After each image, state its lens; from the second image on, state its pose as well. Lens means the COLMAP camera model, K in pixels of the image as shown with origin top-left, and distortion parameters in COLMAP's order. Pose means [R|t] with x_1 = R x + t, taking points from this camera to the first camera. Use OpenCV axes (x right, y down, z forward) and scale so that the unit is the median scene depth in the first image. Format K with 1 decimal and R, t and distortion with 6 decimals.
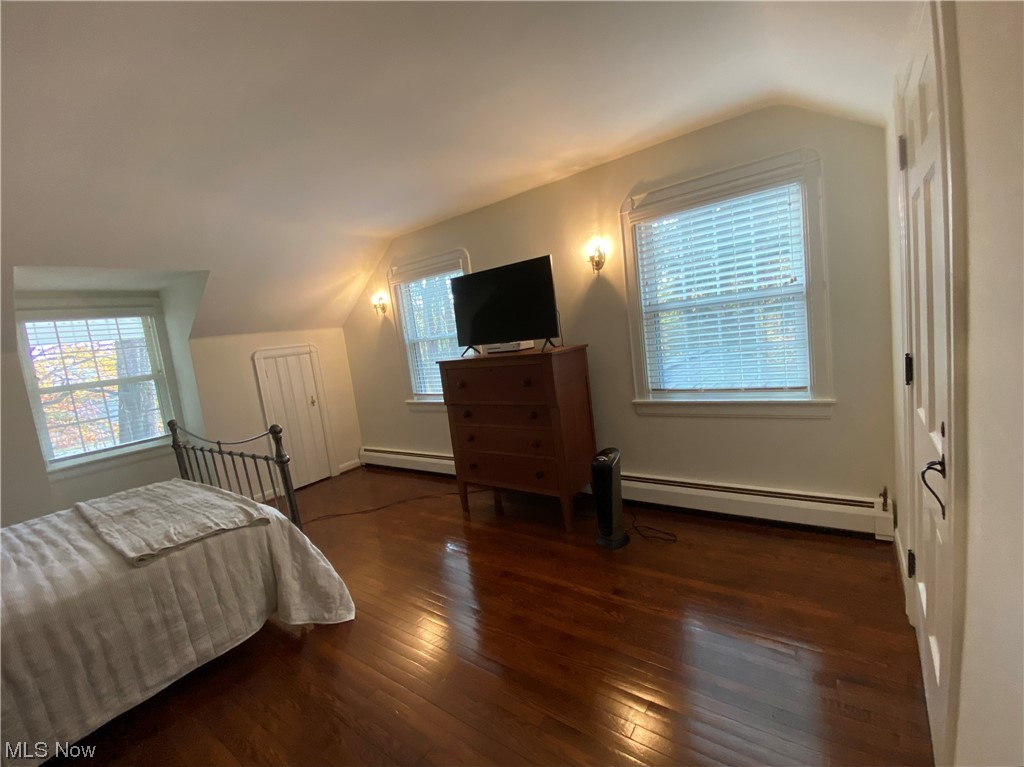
lens RADIAL K [[448.2, 0, 512.0], [0, 448.2, 383.5], [0, 0, 1]] dist [-0.000072, -0.000047]
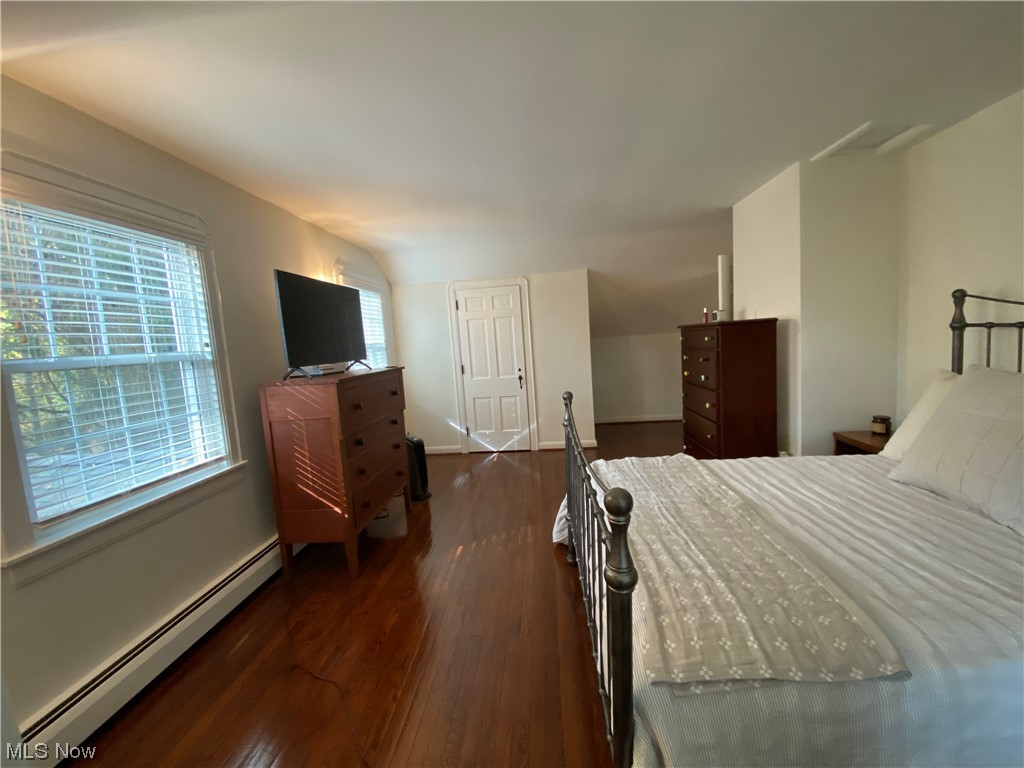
lens RADIAL K [[448.2, 0, 512.0], [0, 448.2, 384.0], [0, 0, 1]] dist [-0.000072, -0.000047]
pose [[-0.526518, 0.069270, 0.847337, -1.093875], [0.213720, 0.975453, 0.053058, -0.016365], [-0.822862, 0.209029, -0.528398, 1.291063]]
